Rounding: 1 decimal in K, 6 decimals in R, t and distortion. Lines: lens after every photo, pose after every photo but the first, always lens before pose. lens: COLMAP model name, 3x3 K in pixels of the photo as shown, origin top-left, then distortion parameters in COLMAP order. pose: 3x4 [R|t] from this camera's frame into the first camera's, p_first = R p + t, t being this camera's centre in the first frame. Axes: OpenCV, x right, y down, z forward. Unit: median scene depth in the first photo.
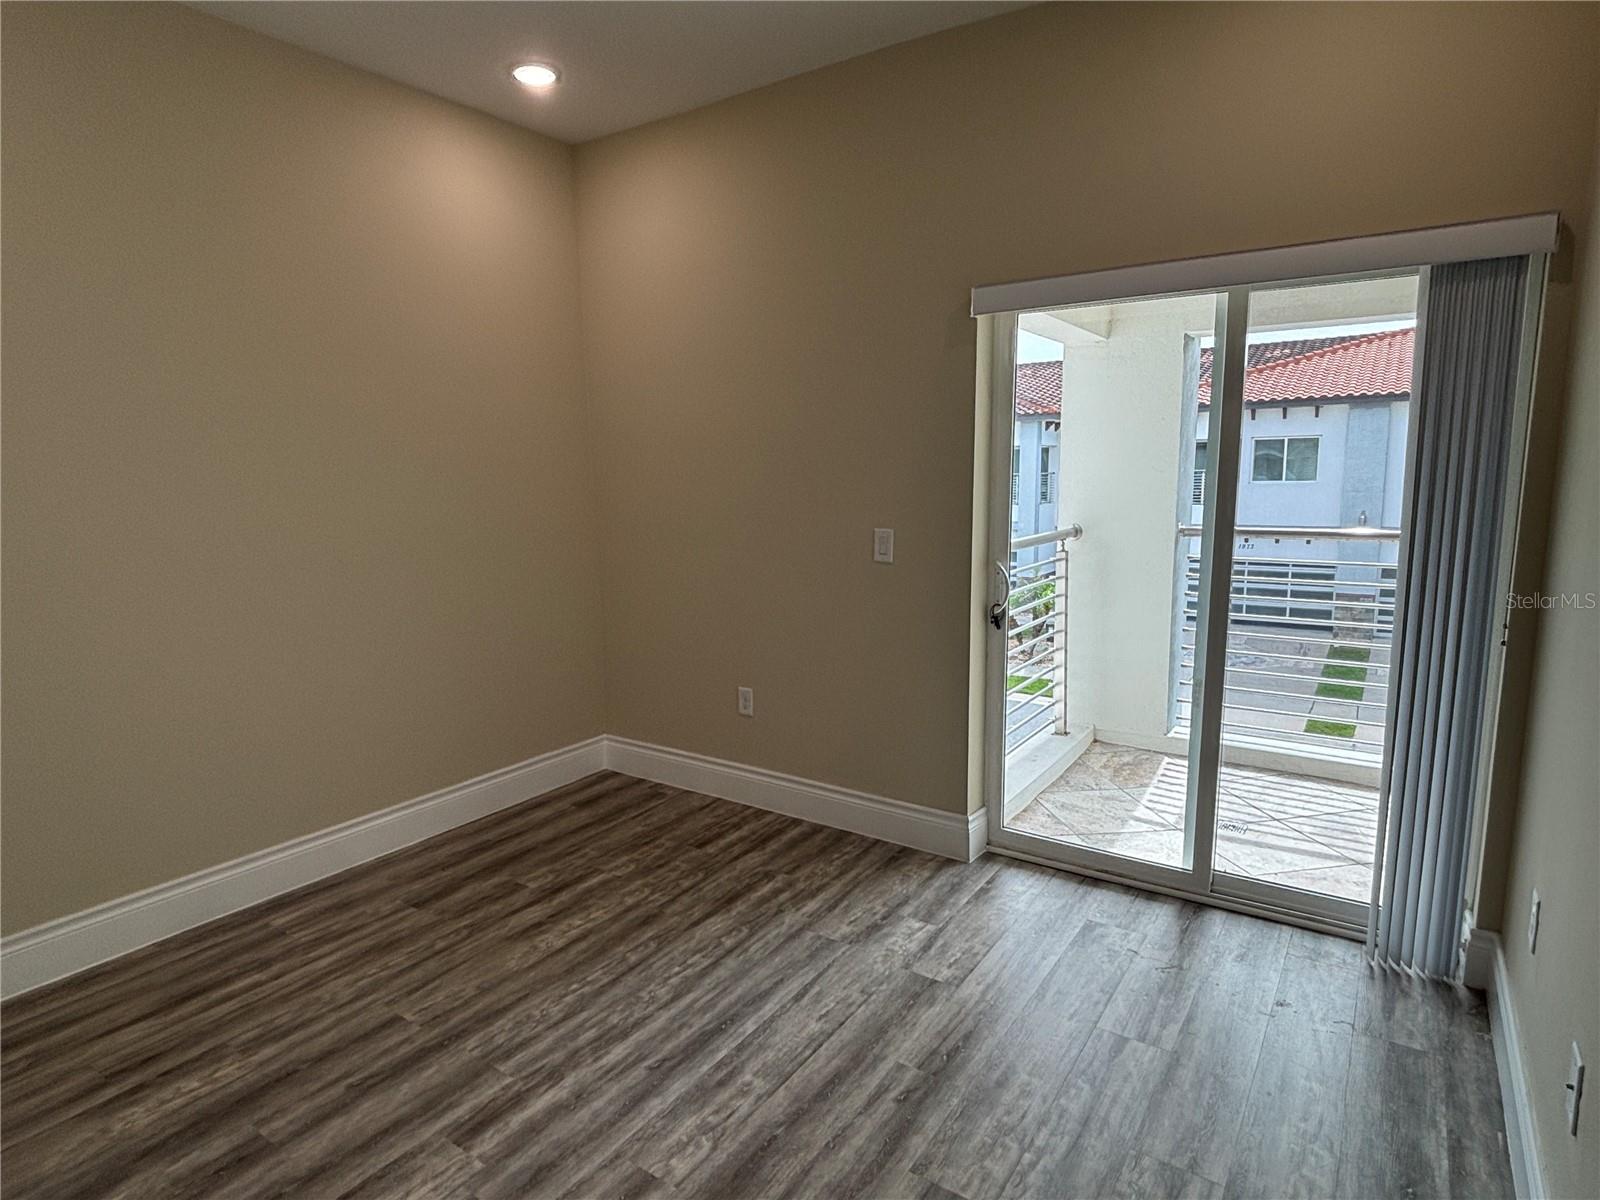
lens RADIAL K [[891.3, 0, 800.0], [0, 891.3, 600.0], [0, 0, 1]] dist [-0.068800, -0.000032]
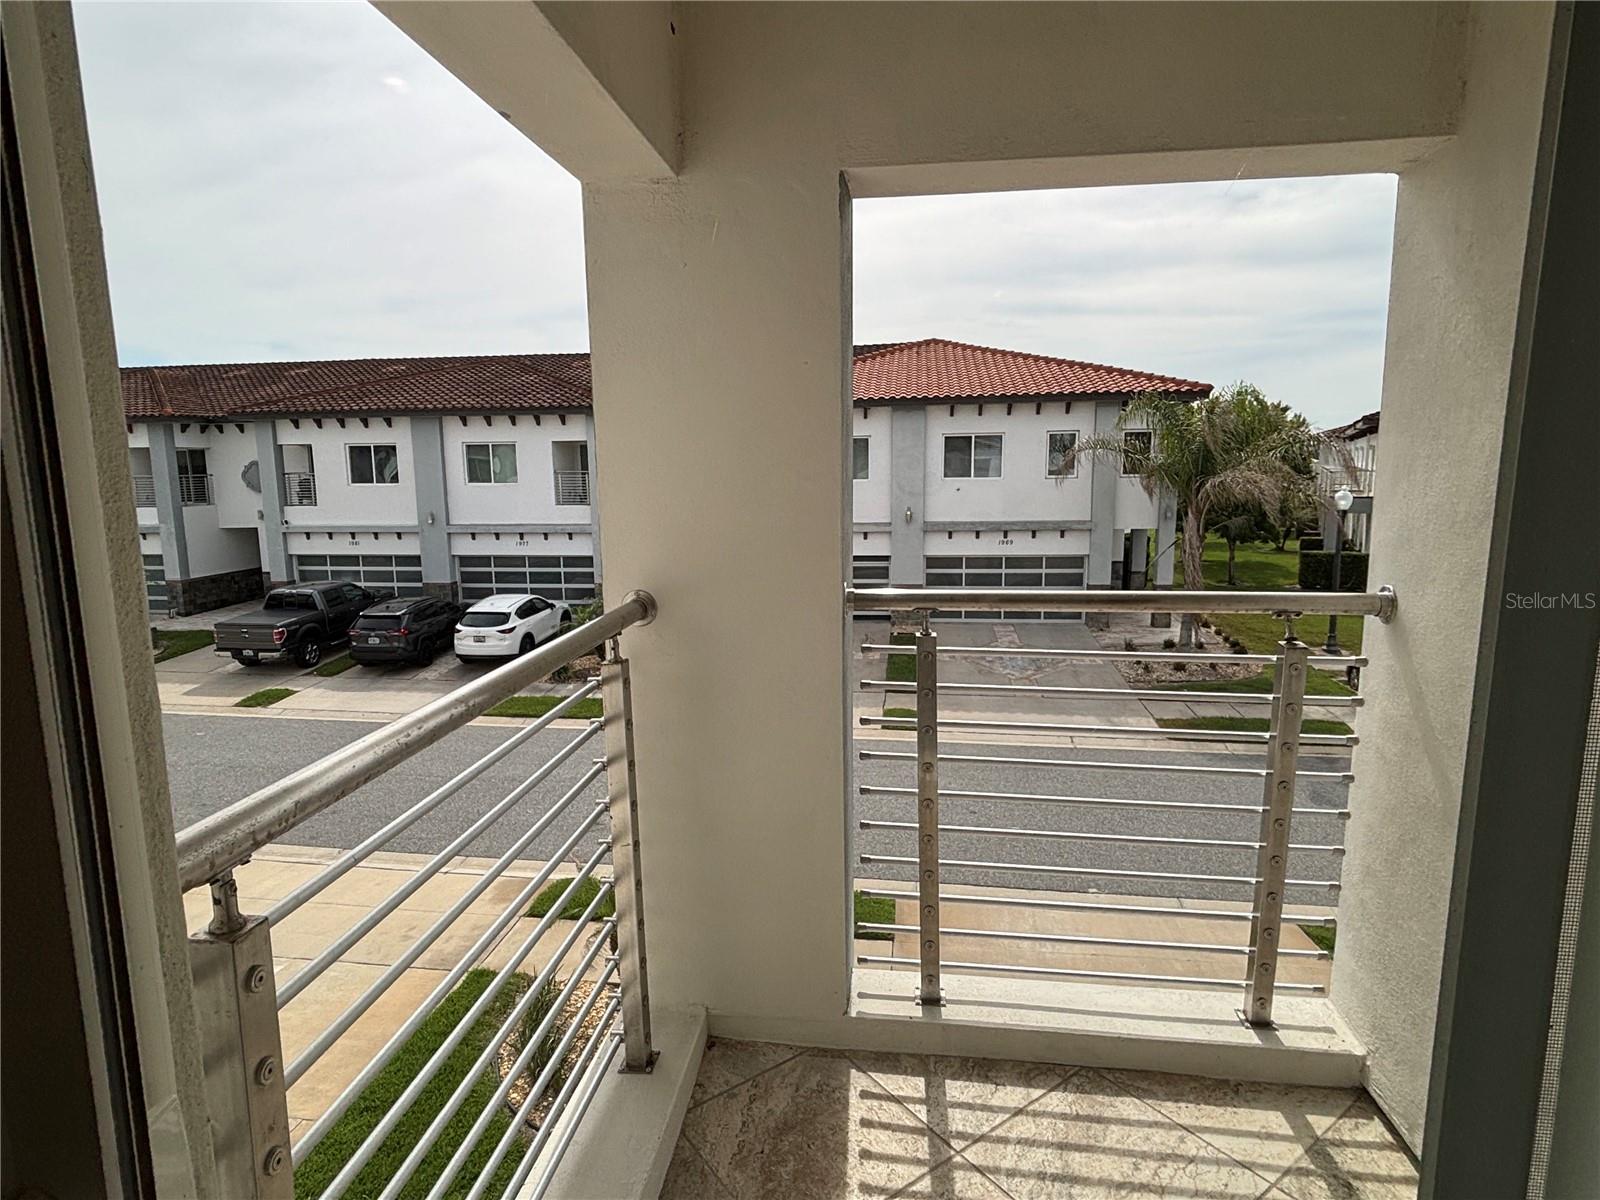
lens RADIAL K [[883.6, 0, 800.0], [0, 883.6, 600.0], [0, 0, 1]] dist [0.000649, 0.000038]
pose [[0.890260, -0.065800, 0.450674, 0.172469], [0.065257, 0.997728, 0.016764, -0.091260], [-0.450753, 0.014485, 0.892531, 0.532325]]
